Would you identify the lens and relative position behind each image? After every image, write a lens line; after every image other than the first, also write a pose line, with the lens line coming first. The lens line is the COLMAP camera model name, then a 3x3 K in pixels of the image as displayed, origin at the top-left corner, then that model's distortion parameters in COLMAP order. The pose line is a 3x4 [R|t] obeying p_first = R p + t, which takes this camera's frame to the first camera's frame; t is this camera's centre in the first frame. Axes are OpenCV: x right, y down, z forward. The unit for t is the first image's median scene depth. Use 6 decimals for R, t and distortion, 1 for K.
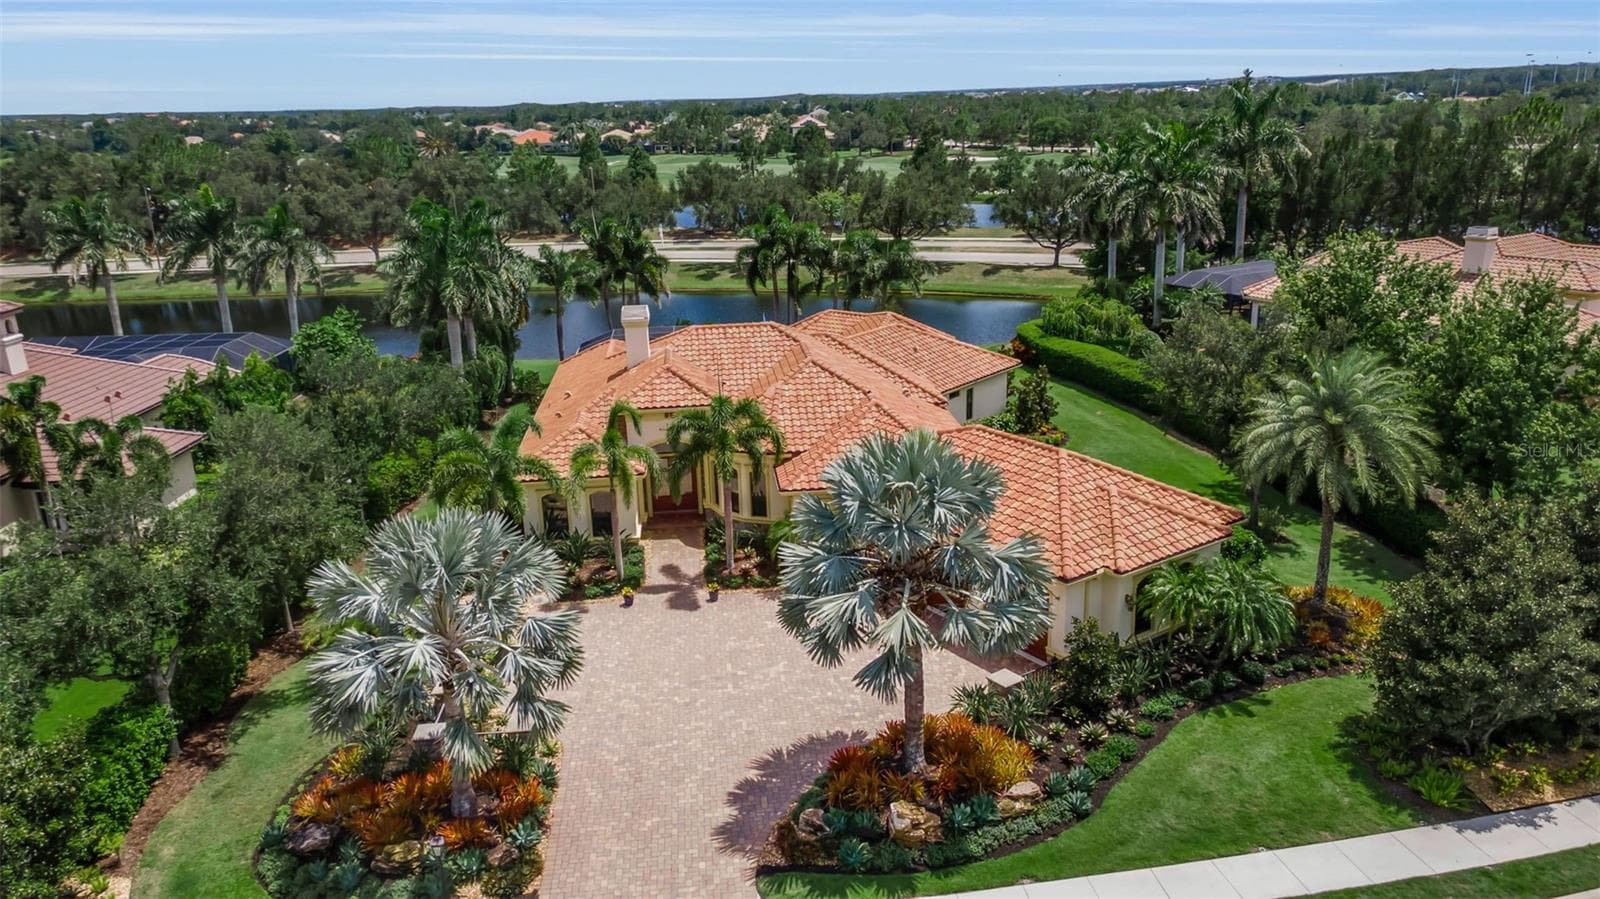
lens RADIAL K [[1117.7, 0, 800.0], [0, 1117.7, 449.5], [0, 0, 1]] dist [0.036530, 0.002249]
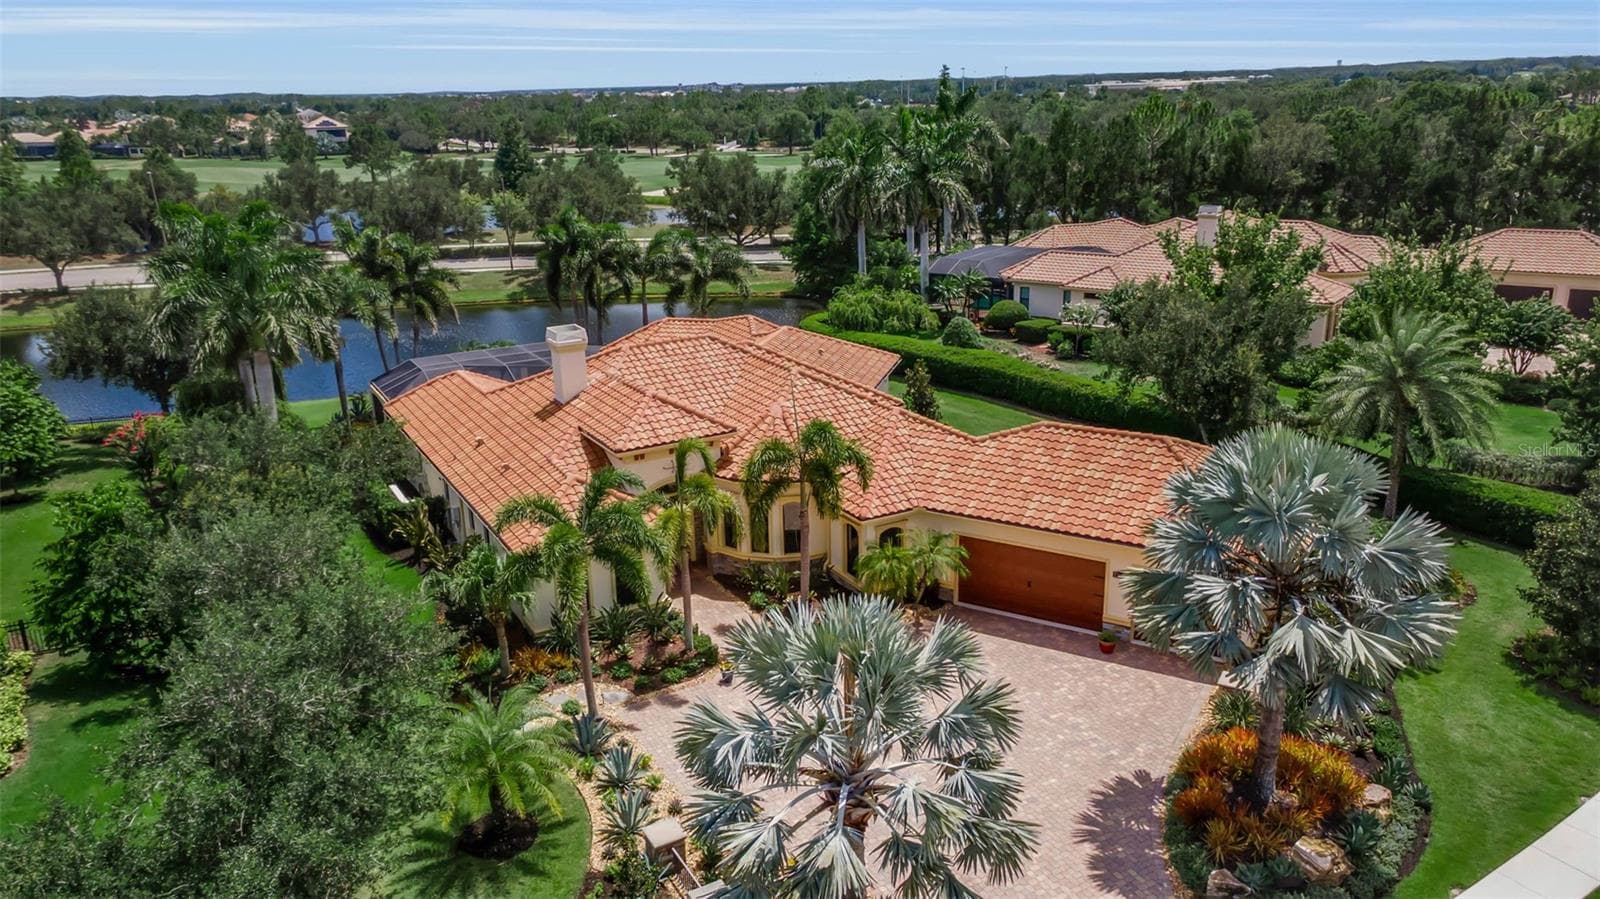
lens RADIAL K [[1106.6, 0, 800.4], [0, 1106.6, 419.9], [0, 0, 1]] dist [0.007517, 0.000509]
pose [[0.923332, -0.107146, 0.368751, -0.295847], [0.115203, 0.993342, 0.000166, -0.037176], [-0.366314, 0.042328, 0.929528, 0.150249]]
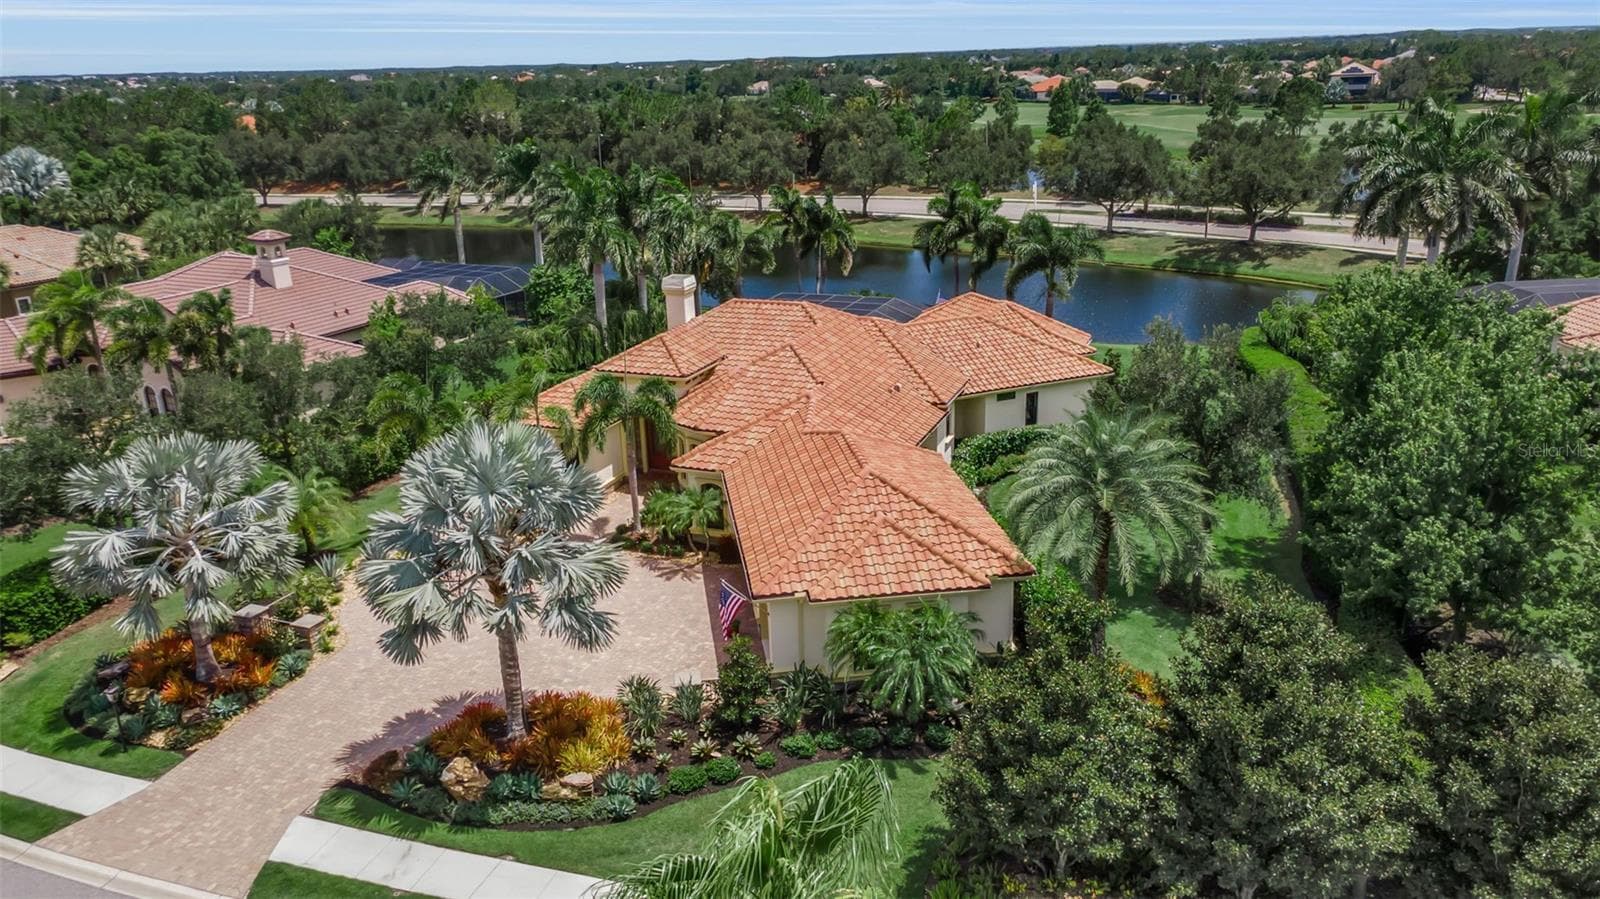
lens RADIAL K [[1117.7, 0, 800.0], [0, 1117.7, 449.5], [0, 0, 1]] dist [0.036530, 0.002249]
pose [[0.899553, 0.148108, -0.410937, 0.394874], [-0.129926, 0.988906, 0.072004, -0.052608], [0.417042, -0.011380, 0.908816, 0.072297]]
